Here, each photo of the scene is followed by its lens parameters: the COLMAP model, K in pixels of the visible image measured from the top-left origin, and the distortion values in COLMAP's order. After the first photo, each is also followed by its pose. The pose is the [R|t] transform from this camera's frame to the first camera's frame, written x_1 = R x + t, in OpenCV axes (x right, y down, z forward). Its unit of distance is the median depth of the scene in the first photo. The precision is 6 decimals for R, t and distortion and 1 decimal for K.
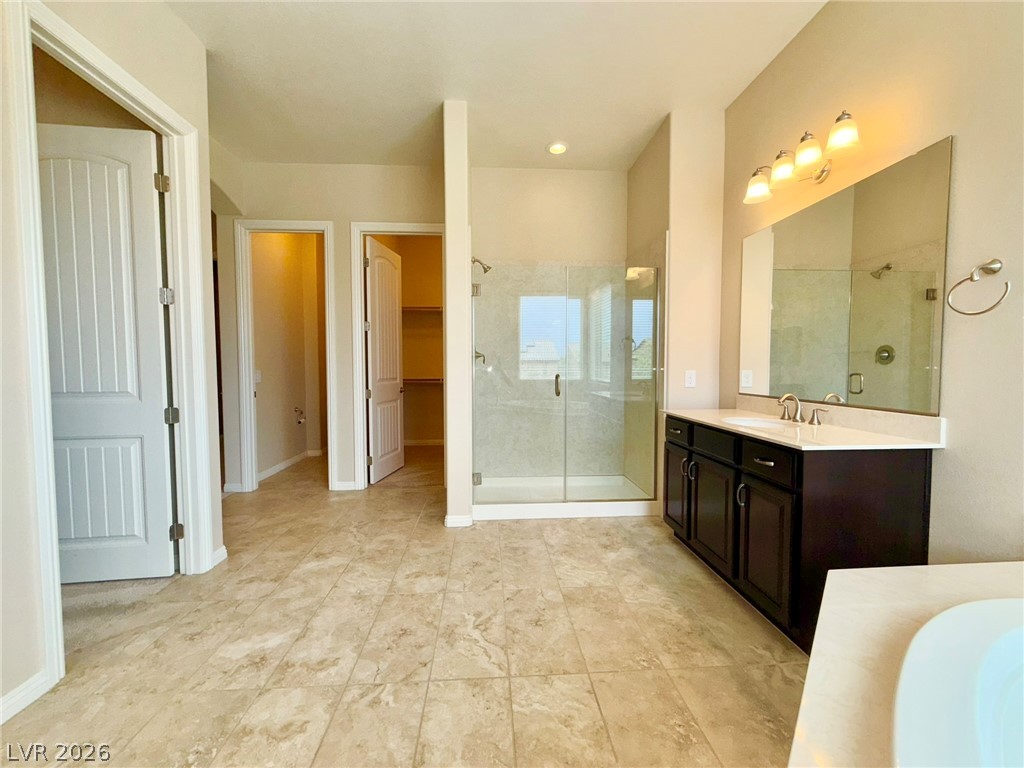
lens RADIAL K [[409.7, 0, 511.2], [0, 409.7, 382.5], [0, 0, 1]] dist [0.000997, -0.000015]
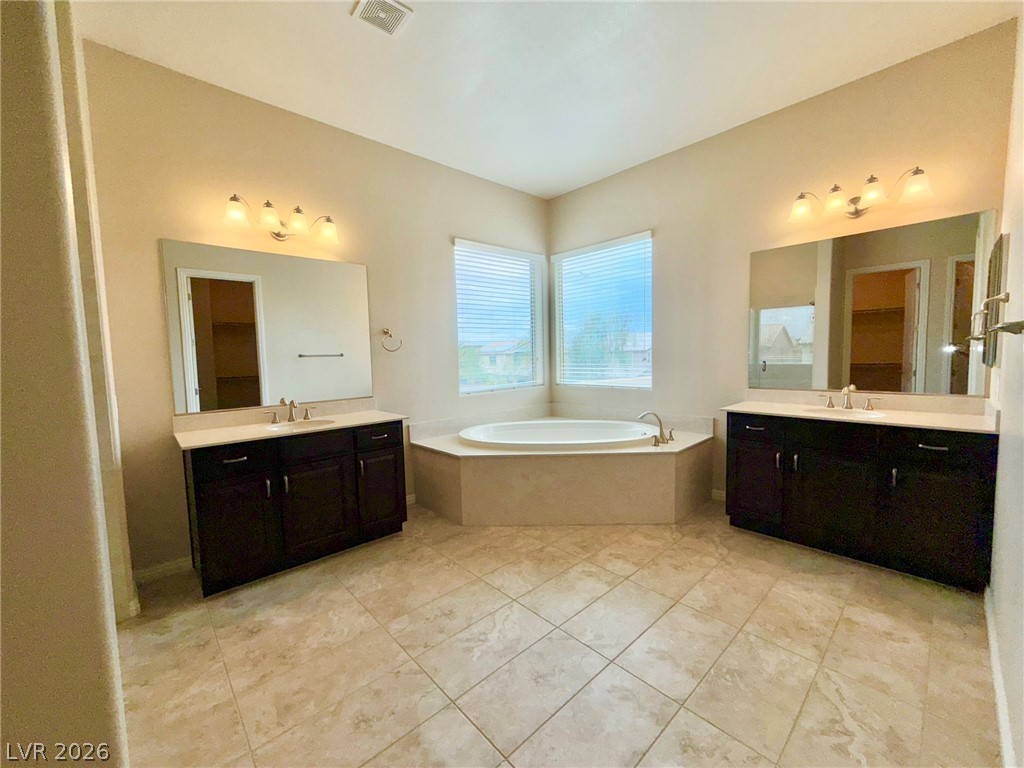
lens RADIAL K [[409.7, 0, 511.0], [0, 409.7, 385.5], [0, 0, 1]] dist [0.000997, -0.000015]
pose [[-0.632551, -0.039894, 0.773491, -0.849153], [0.057881, 0.993445, 0.098573, -0.119466], [-0.772353, 0.107123, -0.626095, 1.459186]]
